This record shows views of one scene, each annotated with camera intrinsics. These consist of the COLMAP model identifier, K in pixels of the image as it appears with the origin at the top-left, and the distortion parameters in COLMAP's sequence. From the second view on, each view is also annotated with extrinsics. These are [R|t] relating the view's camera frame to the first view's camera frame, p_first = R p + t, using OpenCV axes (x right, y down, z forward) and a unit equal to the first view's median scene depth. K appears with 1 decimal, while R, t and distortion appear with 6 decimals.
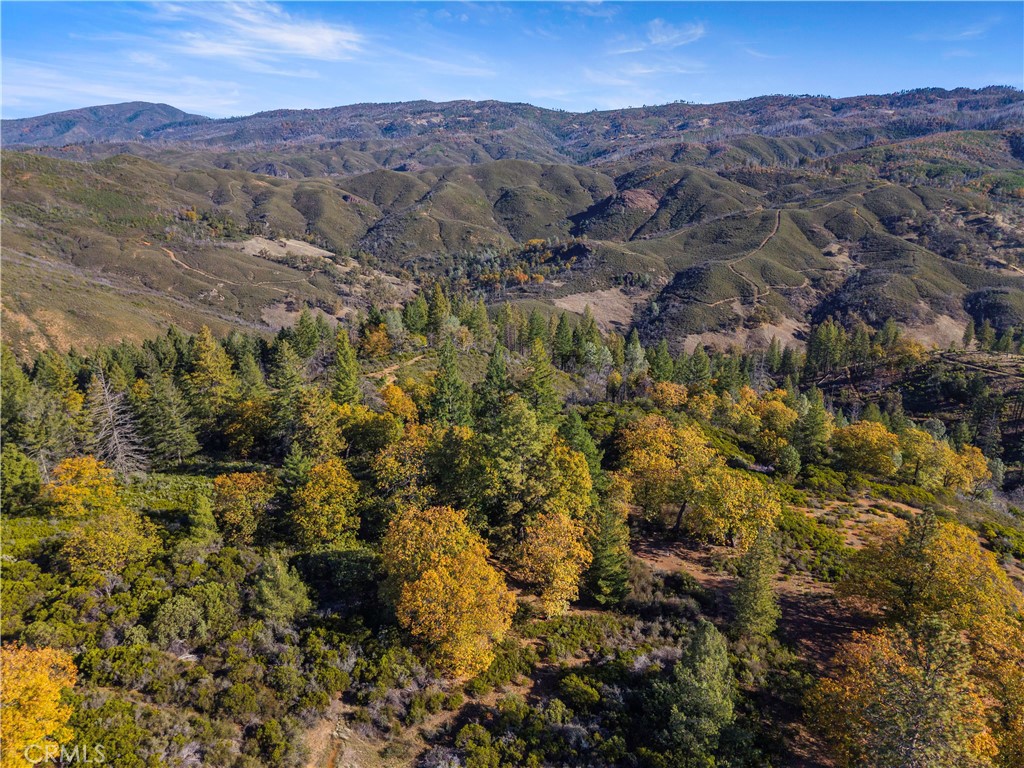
lens RADIAL K [[697.4, 0, 516.2], [0, 697.4, 381.8], [0, 0, 1]] dist [0.050225, -0.034914]
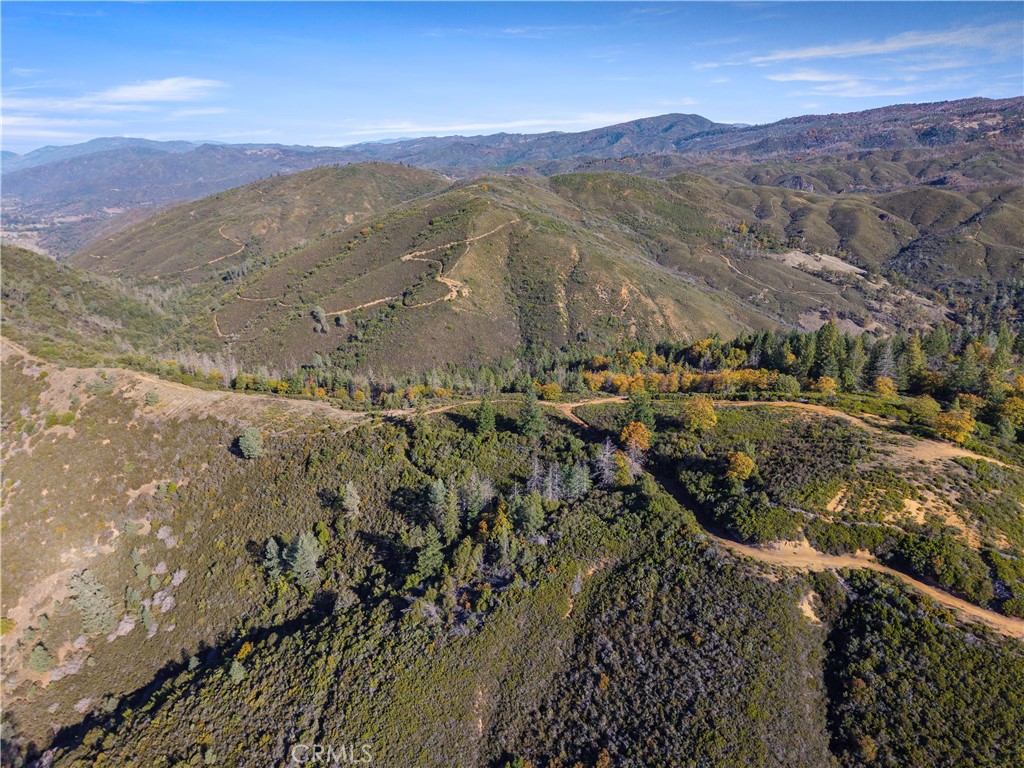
lens RADIAL K [[697.4, 0, 514.5], [0, 697.4, 382.0], [0, 0, 1]] dist [0.050225, -0.034914]
pose [[0.788895, 0.189258, -0.584659, -0.016534], [-0.190929, 0.979796, 0.059543, 0.018655], [0.584115, 0.064655, 0.809091, -0.147030]]
